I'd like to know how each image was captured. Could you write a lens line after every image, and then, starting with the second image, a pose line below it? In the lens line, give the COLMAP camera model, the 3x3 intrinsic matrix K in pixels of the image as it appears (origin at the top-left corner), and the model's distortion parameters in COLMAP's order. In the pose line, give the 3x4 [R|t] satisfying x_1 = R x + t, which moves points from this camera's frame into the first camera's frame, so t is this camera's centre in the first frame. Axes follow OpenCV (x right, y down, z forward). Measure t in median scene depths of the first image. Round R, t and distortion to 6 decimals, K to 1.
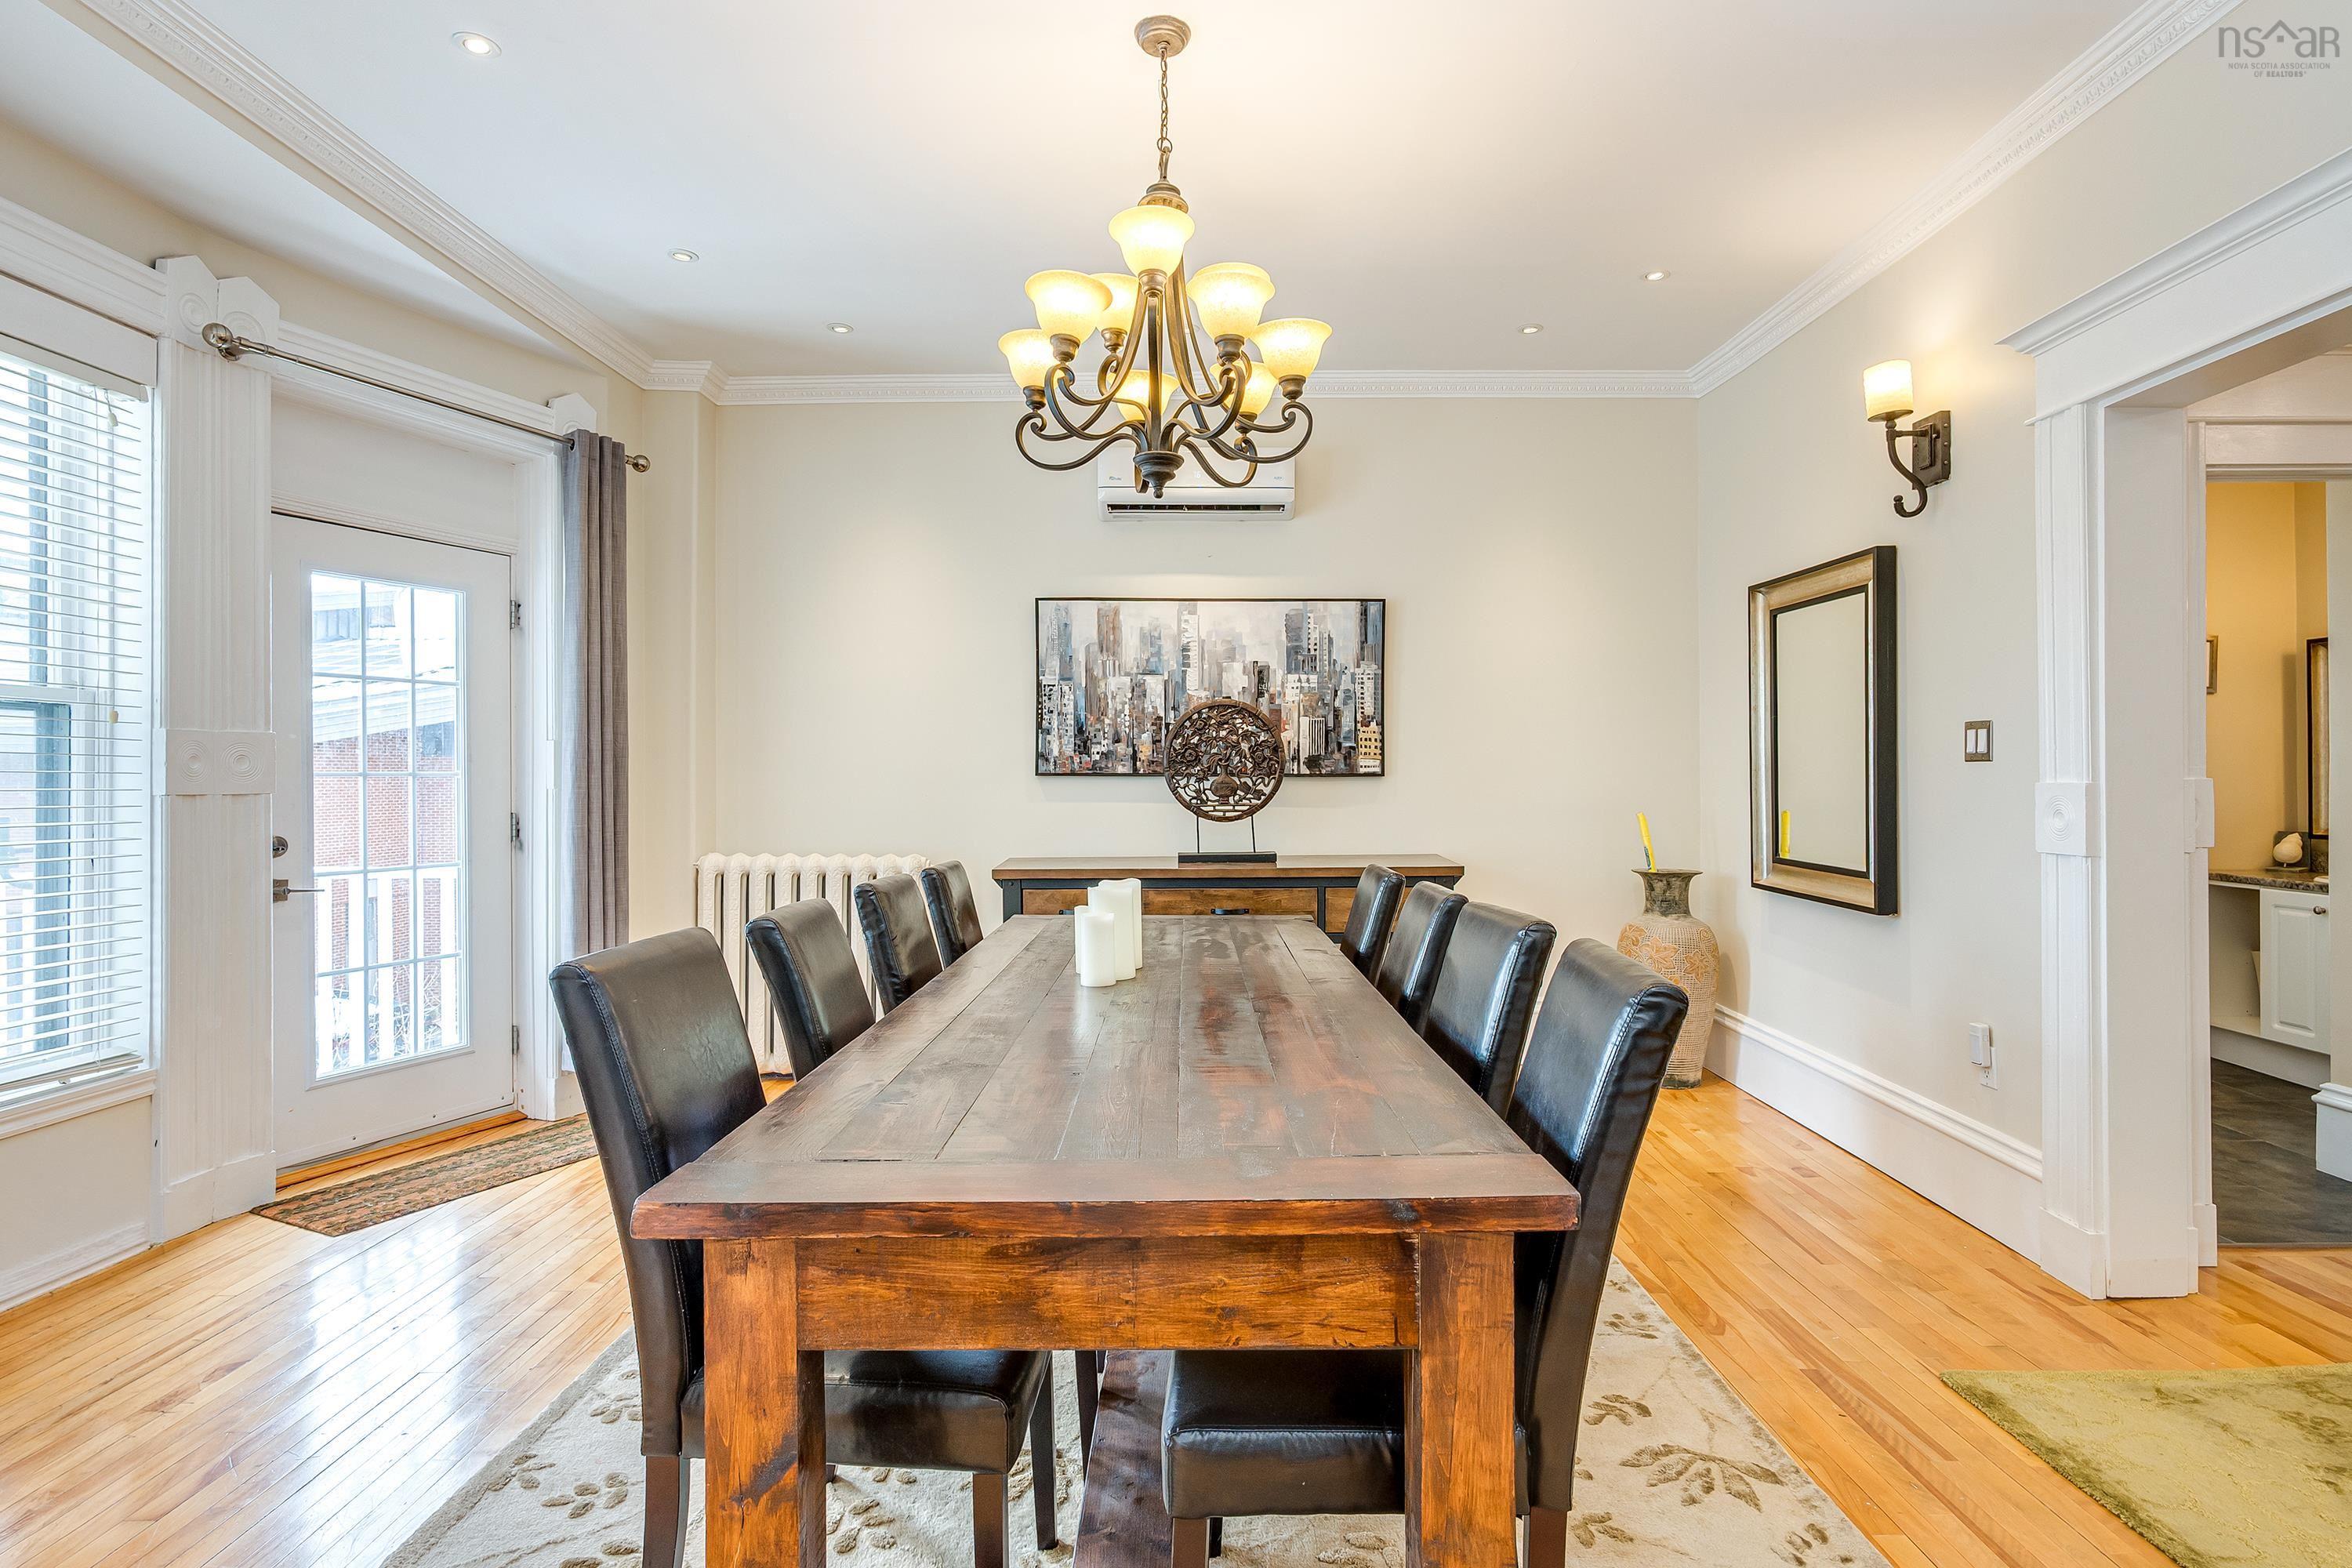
lens RADIAL K [[1190.9, 0, 1187.7], [0, 1190.9, 753.7], [0, 0, 1]] dist [-0.001117, -0.000562]
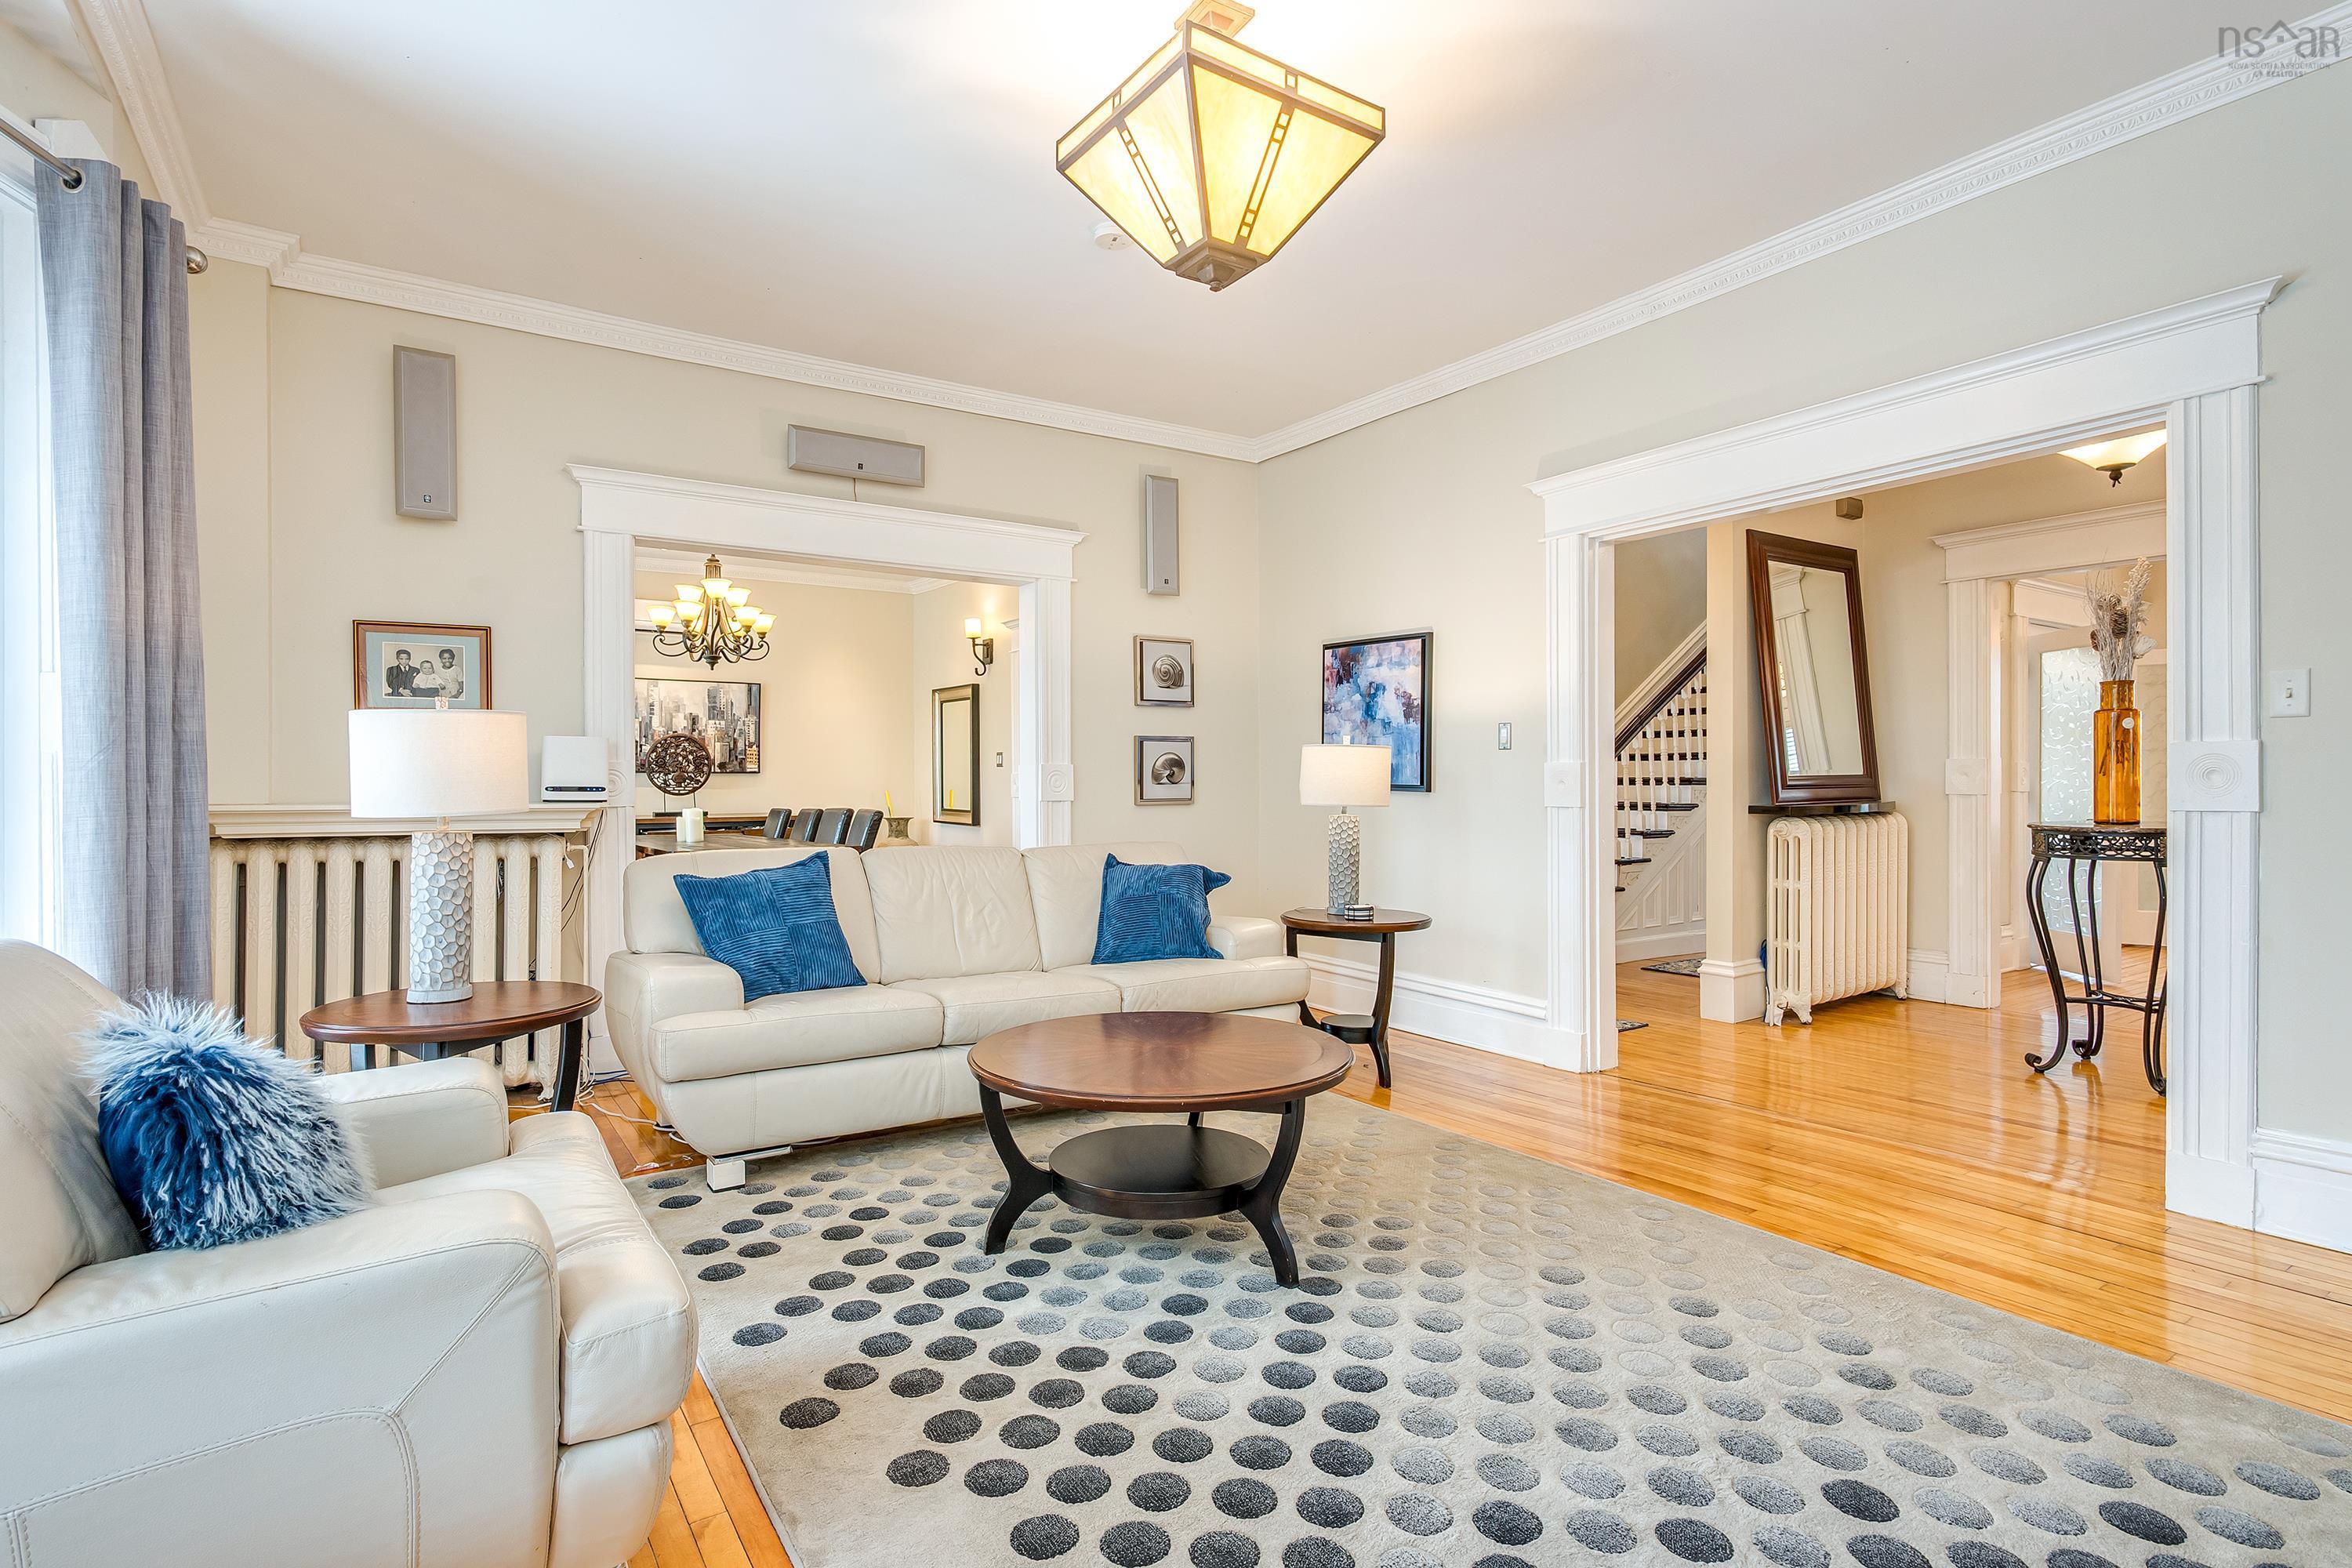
lens RADIAL K [[1108.0, 0, 1176.0], [0, 1108.0, 784.0], [0, 0, 1]] dist [0.001299, -0.008466]
pose [[0.821906, -0.003227, 0.569614, -0.324094], [-0.009327, 0.999774, 0.019122, -0.004645], [-0.569547, -0.021029, 0.821690, -0.932407]]
